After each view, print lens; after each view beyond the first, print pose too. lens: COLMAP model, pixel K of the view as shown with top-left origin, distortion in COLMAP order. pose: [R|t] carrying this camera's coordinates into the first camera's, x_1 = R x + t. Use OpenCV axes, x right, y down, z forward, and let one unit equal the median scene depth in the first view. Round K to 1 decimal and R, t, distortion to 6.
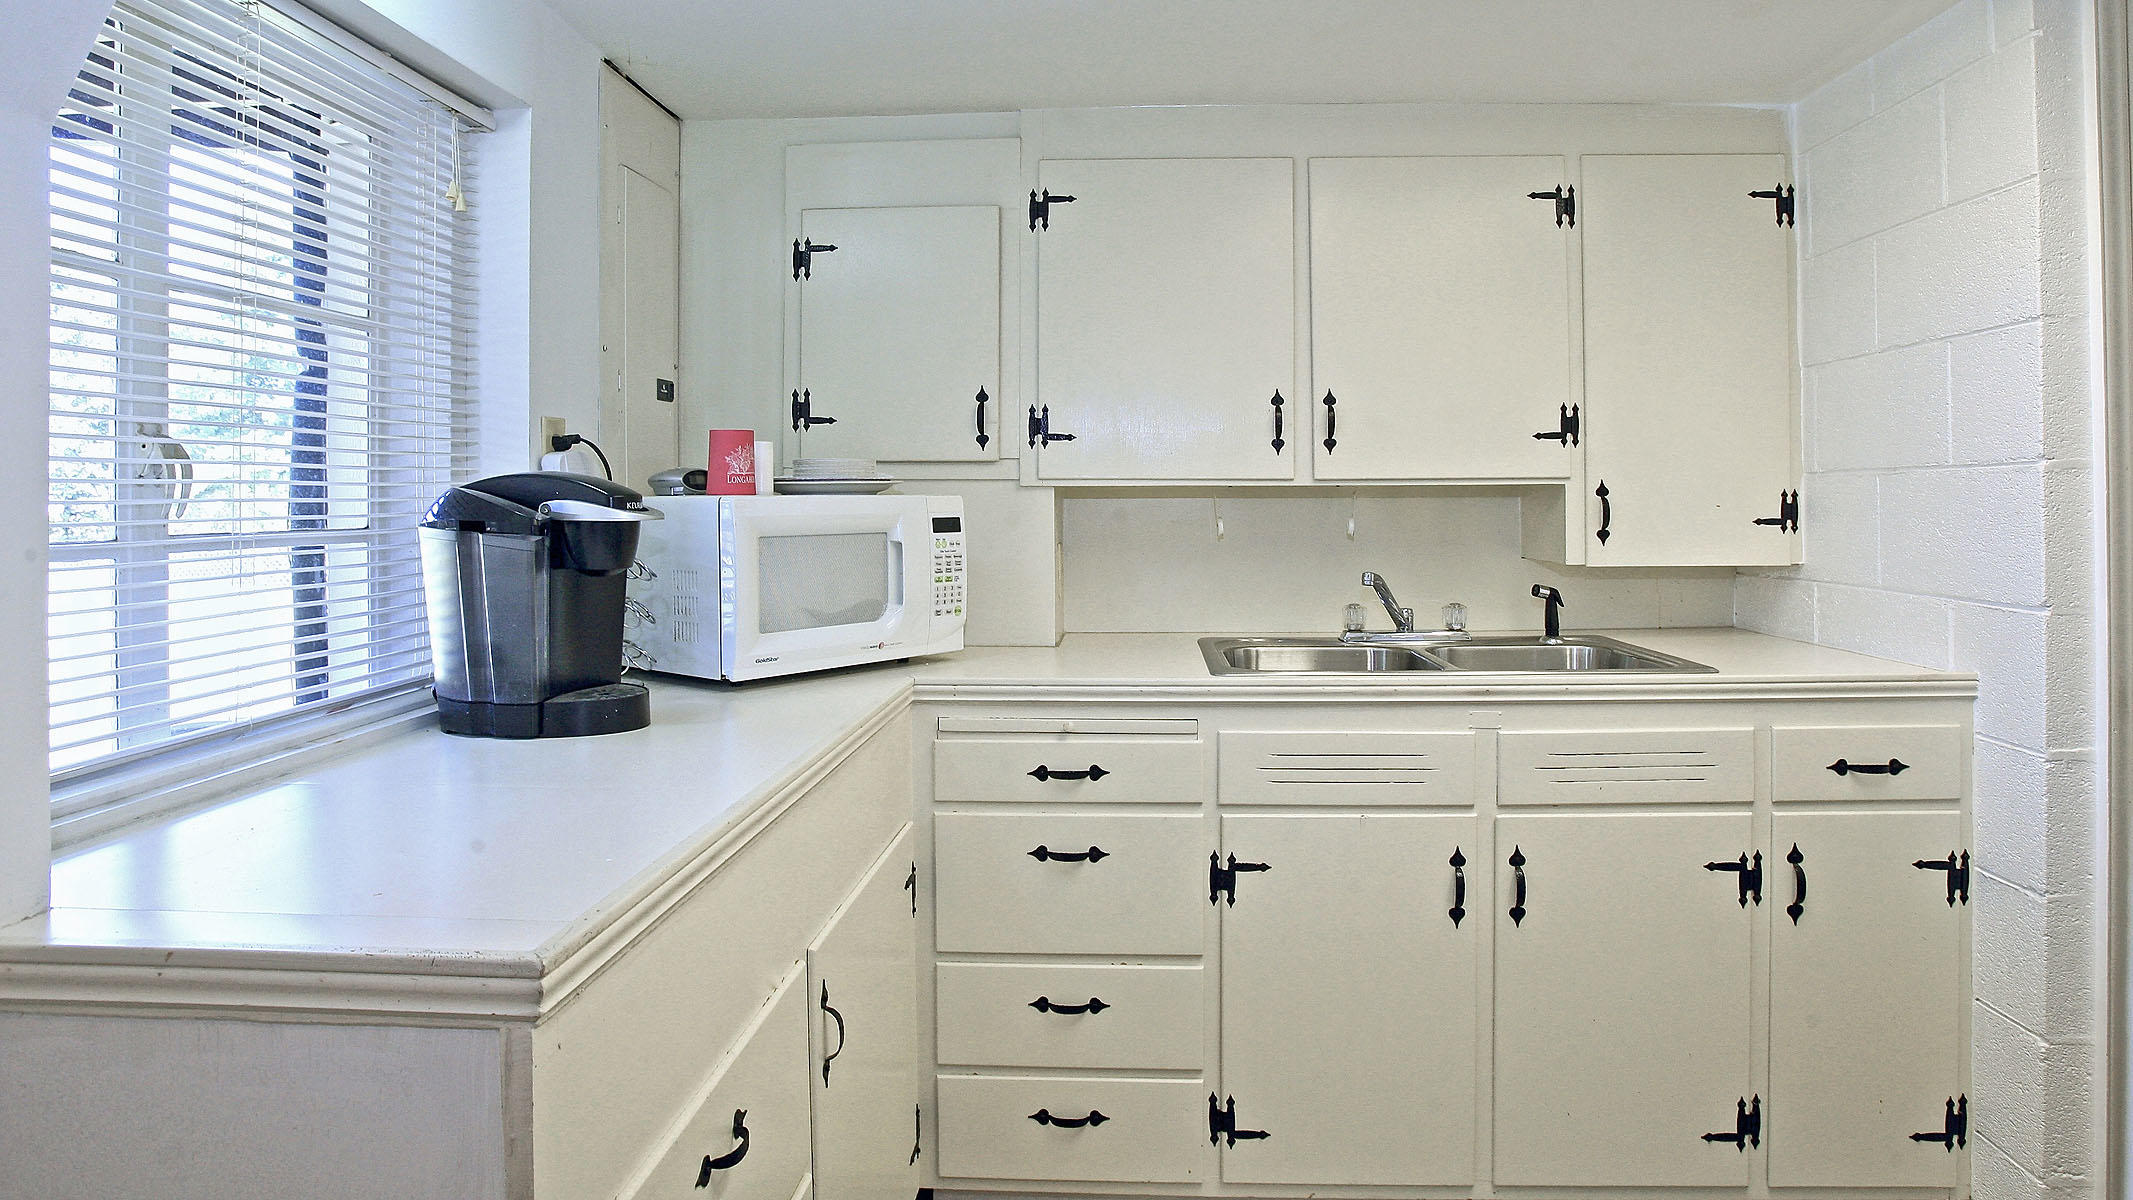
lens RADIAL K [[1259.7, 0, 1068.7], [0, 1259.7, 492.0], [0, 0, 1]] dist [-0.073294, 0.033318]
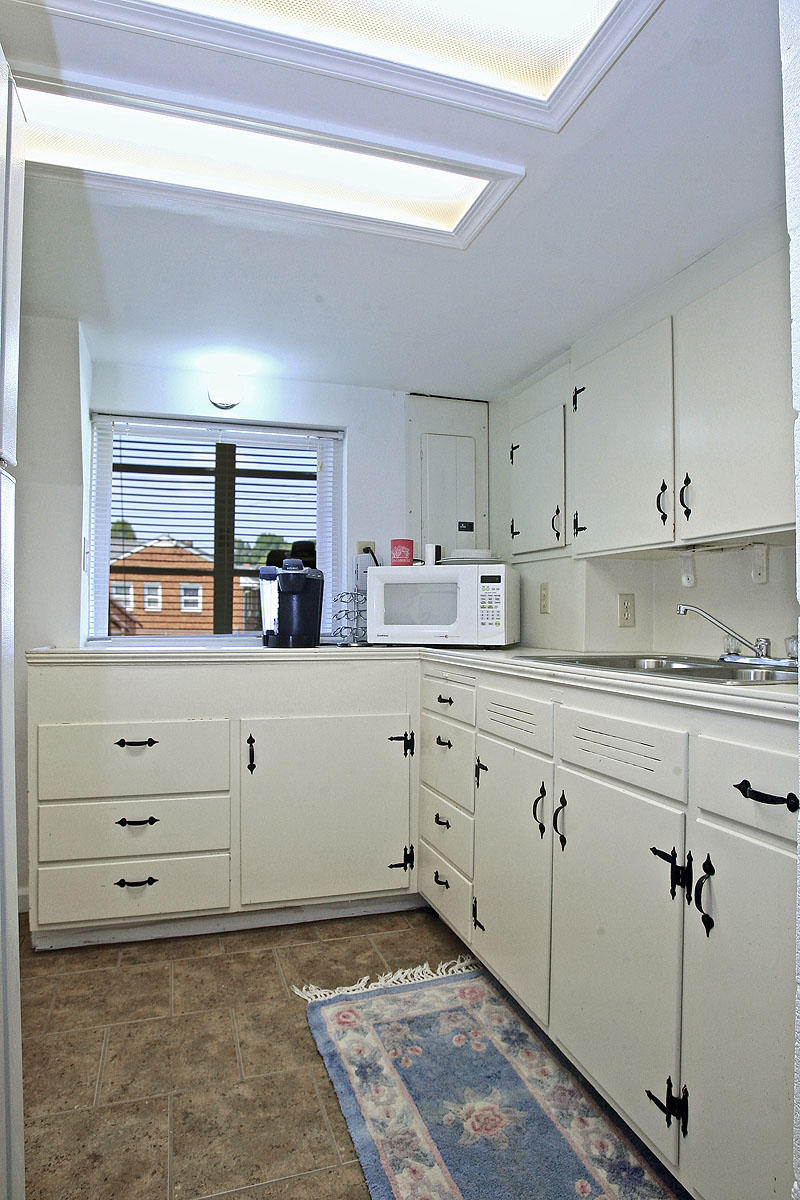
lens RADIAL K [[707.6, 0, 391.1], [0, 707.6, 595.8], [0, 0, 1]] dist [-0.067851, 0.026098]
pose [[0.345775, -0.018772, -0.938130, 0.990236], [-0.003509, 0.999767, -0.021298, 0.085068], [0.938311, 0.010656, 0.345629, 0.534494]]
